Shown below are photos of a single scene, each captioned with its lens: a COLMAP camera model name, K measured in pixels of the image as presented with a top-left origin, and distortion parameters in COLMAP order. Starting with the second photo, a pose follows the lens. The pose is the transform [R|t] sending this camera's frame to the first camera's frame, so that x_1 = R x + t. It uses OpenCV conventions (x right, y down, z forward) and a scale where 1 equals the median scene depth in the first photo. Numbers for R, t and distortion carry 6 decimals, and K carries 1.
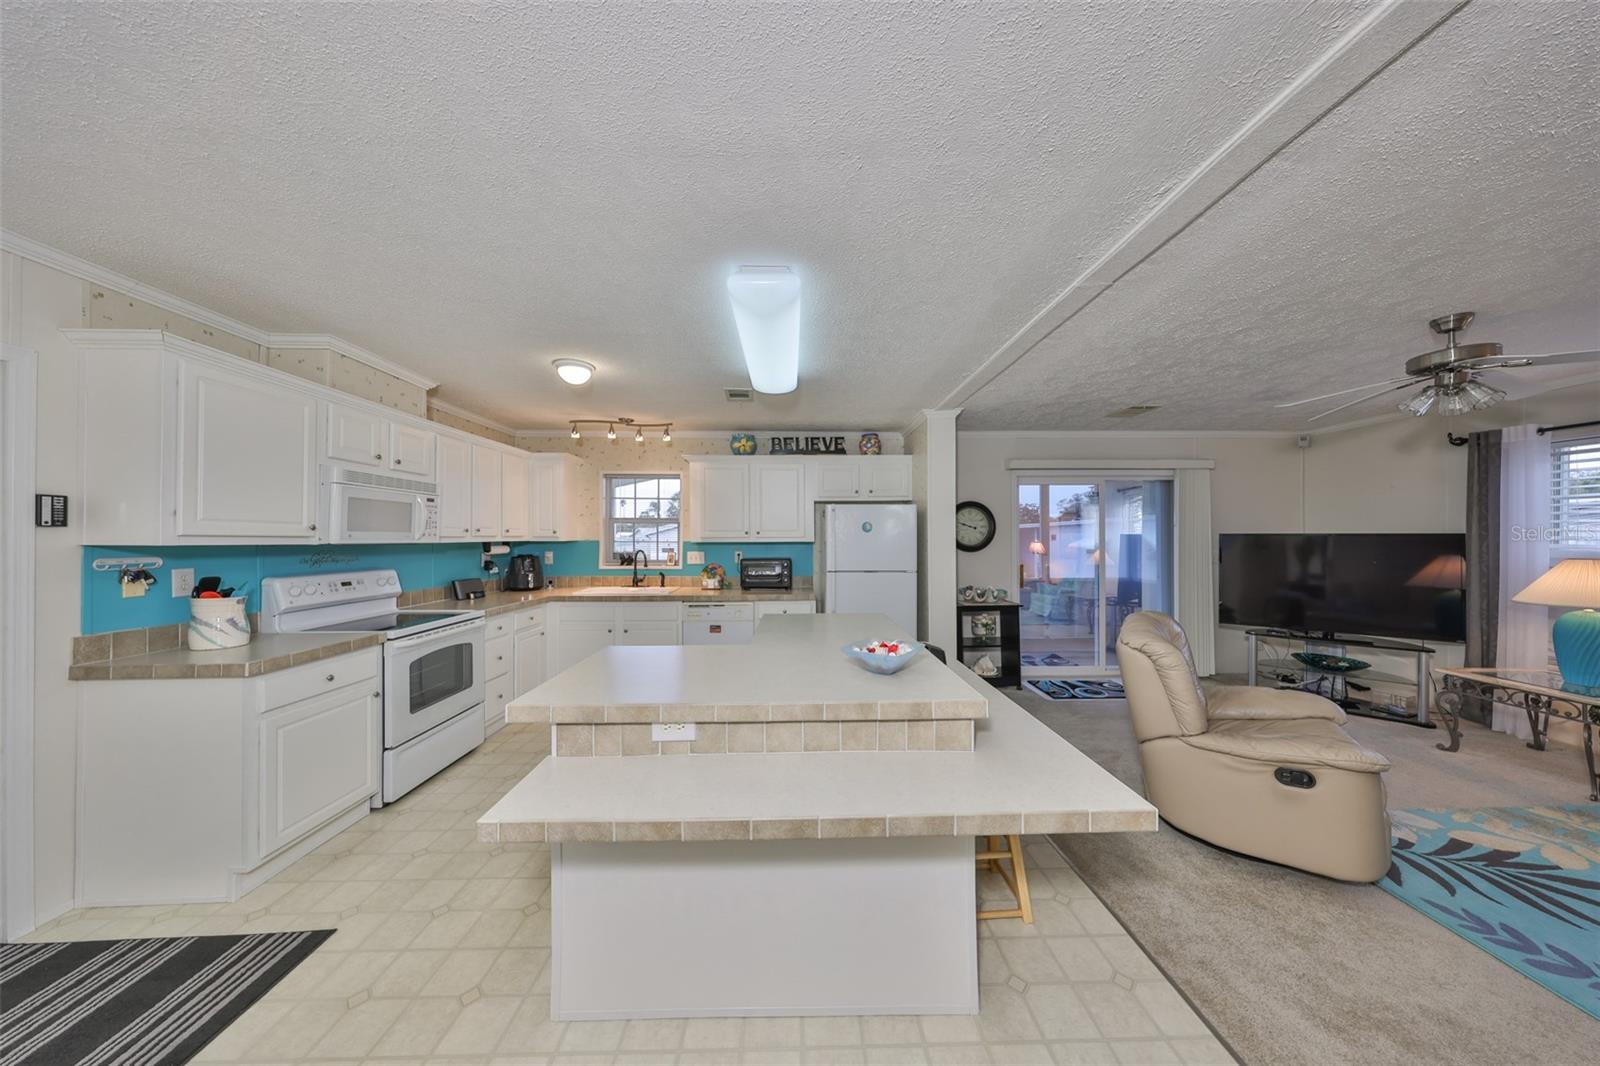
lens RADIAL K [[503.6, 0, 803.2], [0, 503.6, 533.8], [0, 0, 1]] dist [0.000324, 0.000003]
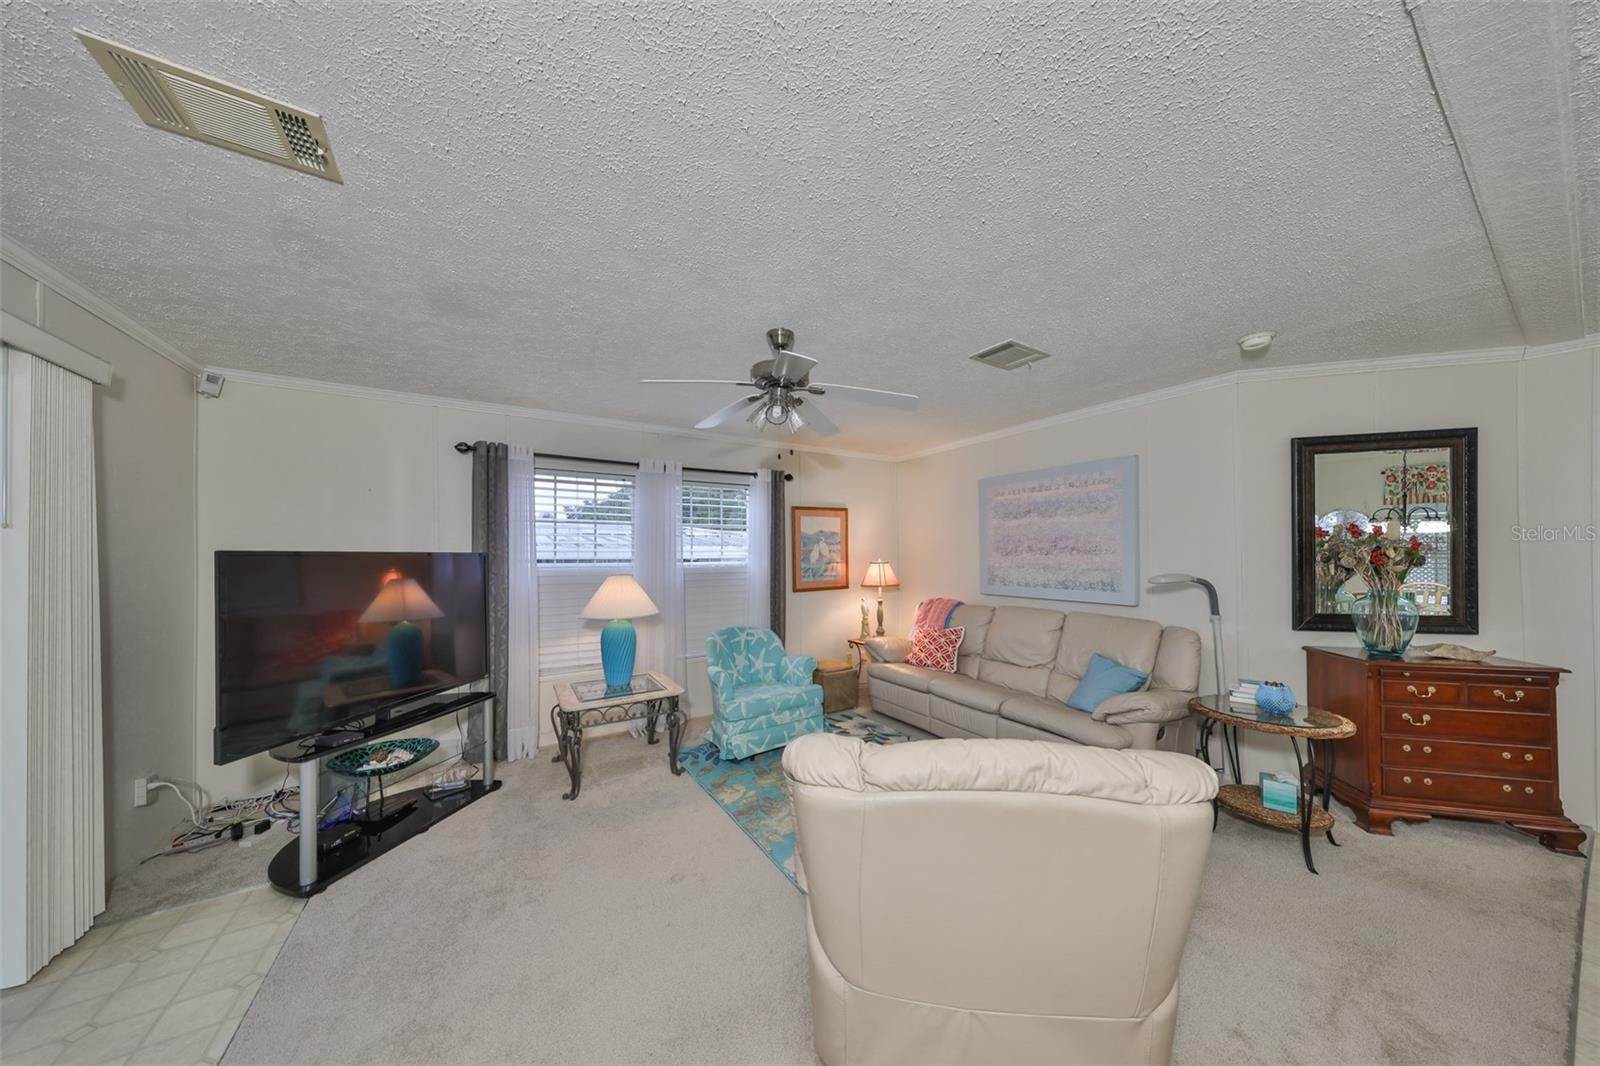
lens RADIAL K [[497.2, 0, 800.2], [0, 497.2, 544.3], [0, 0, 1]] dist [0.000575, 0.000052]
pose [[-0.489833, 0.019539, 0.871597, 0.233401], [0.001888, 0.999770, -0.021351, 0.004667], [-0.871814, -0.008813, -0.489758, 0.830793]]
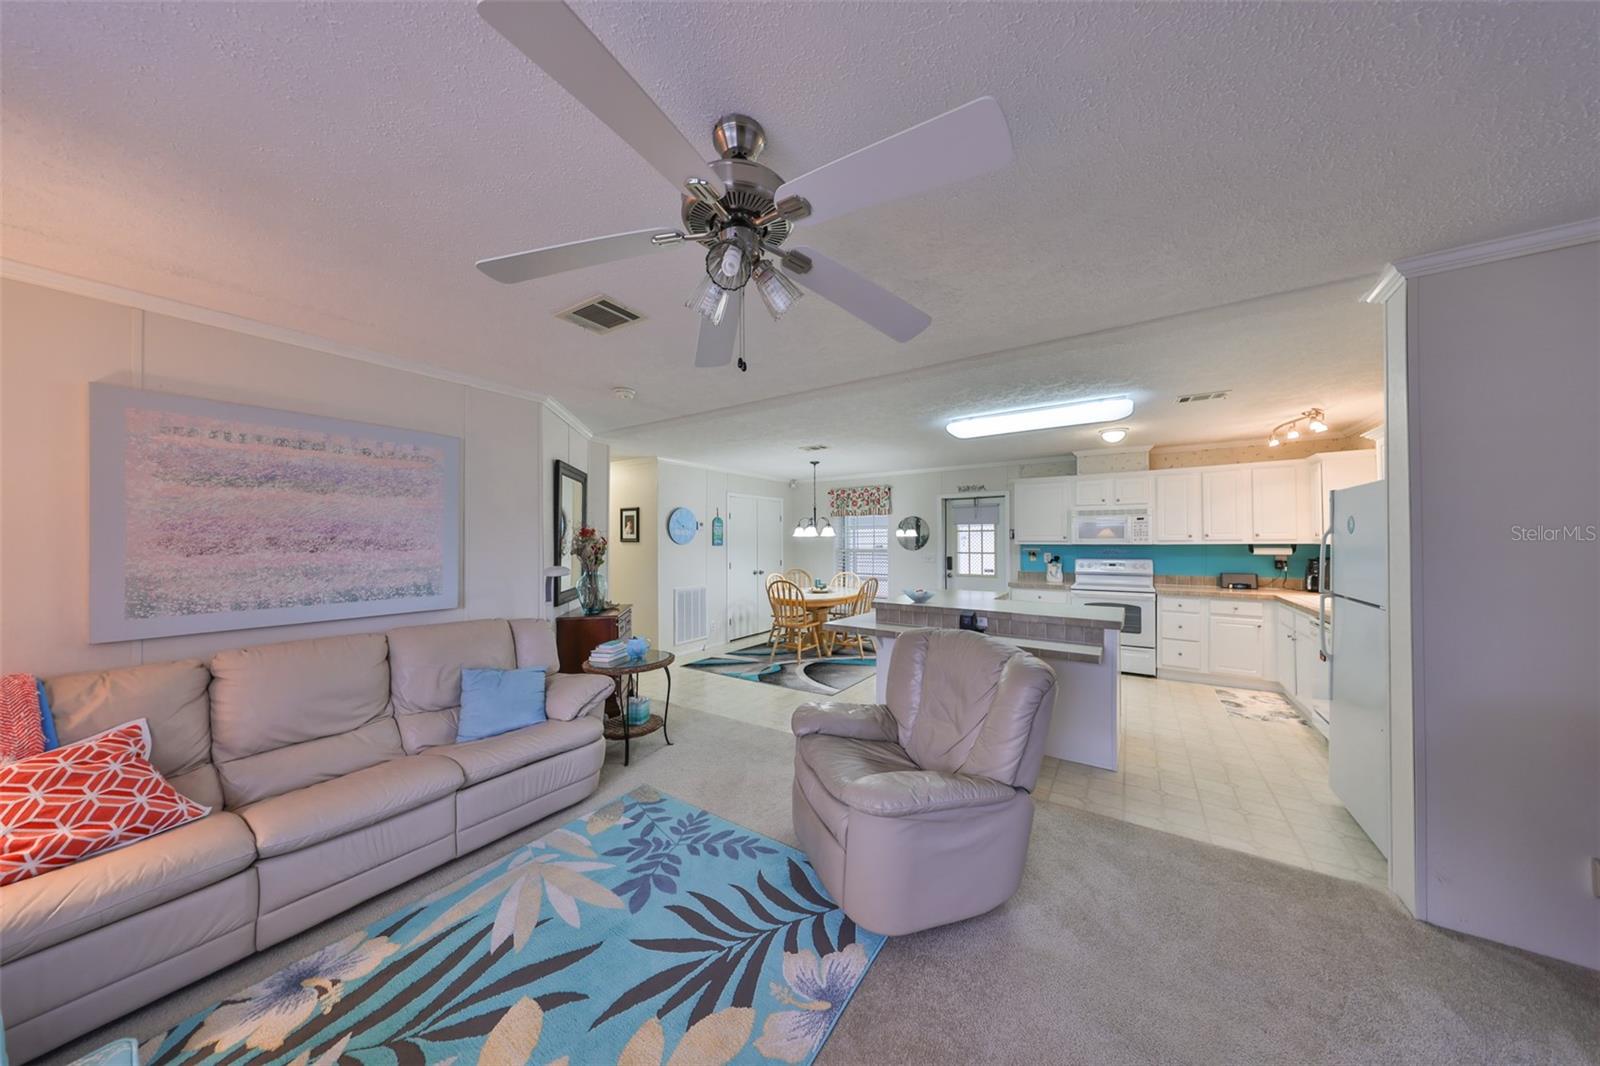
lens RADIAL K [[482.8, 0, 814.2], [0, 482.8, 539.0], [0, 0, 1]] dist [0.000624, 0.000016]
pose [[-0.566776, -0.001603, -0.823870, 0.931908], [0.011489, 0.999885, -0.009849, 0.002531], [0.823792, -0.015047, -0.566693, 0.785123]]
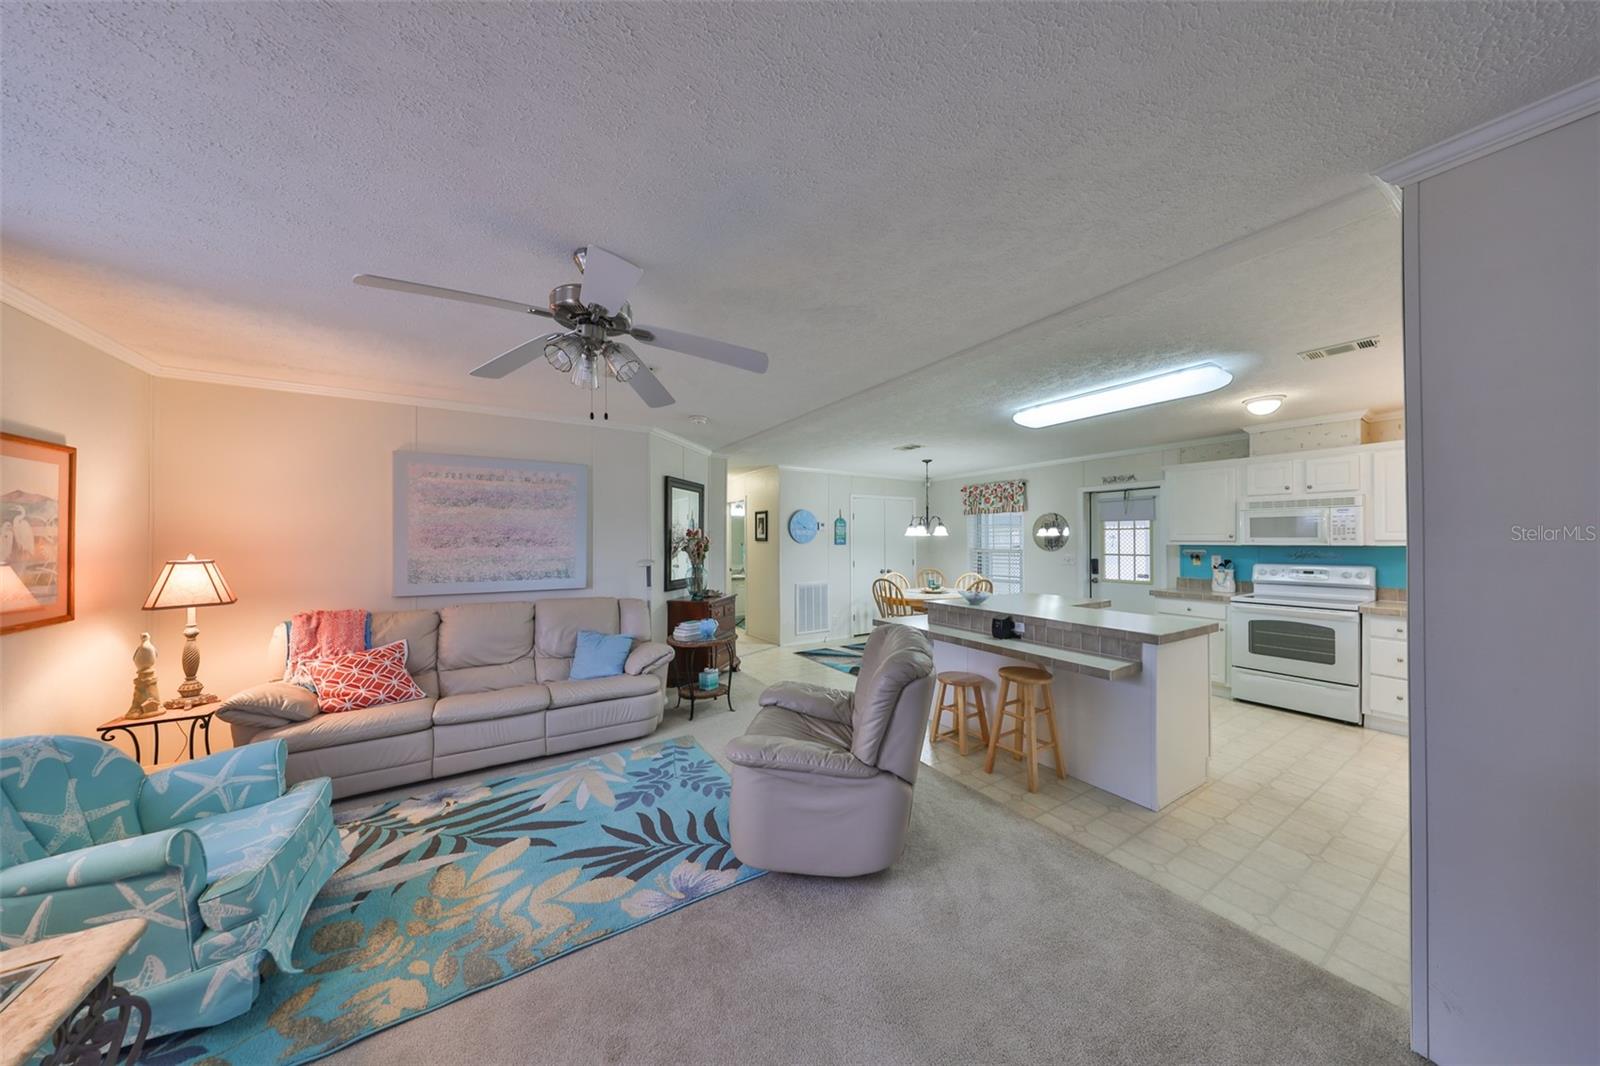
lens RADIAL K [[495.5, 0, 818.6], [0, 495.5, 538.9], [0, 0, 1]] dist [-0.000157, 0.000010]
pose [[-0.848681, -0.001214, -0.528904, 0.782482], [0.006813, 0.999889, -0.013227, 0.007080], [0.528862, -0.014829, -0.848578, 1.046369]]
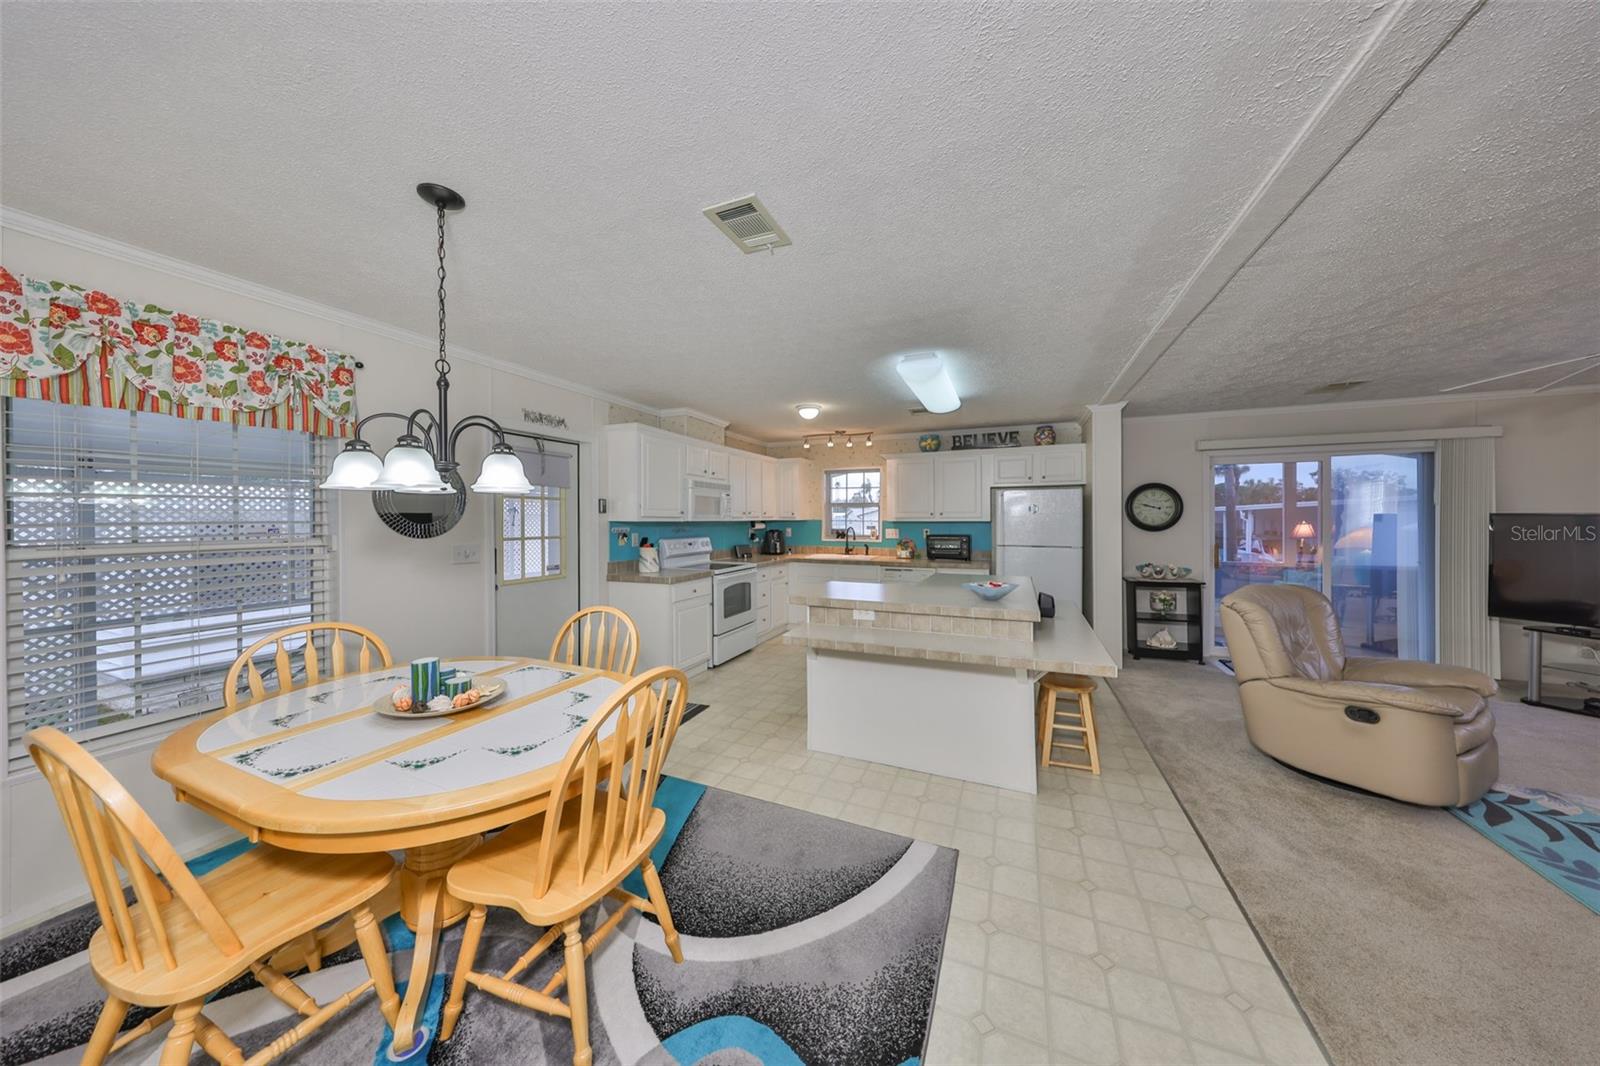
lens RADIAL K [[496.6, 0, 784.1], [0, 496.6, 518.4], [0, 0, 1]] dist [0.000010, -0.000019]
pose [[0.900218, 0.000306, -0.435439, 0.104345], [0.003482, 0.999963, 0.007901, -0.002081], [0.435426, -0.008629, 0.900183, -0.298434]]
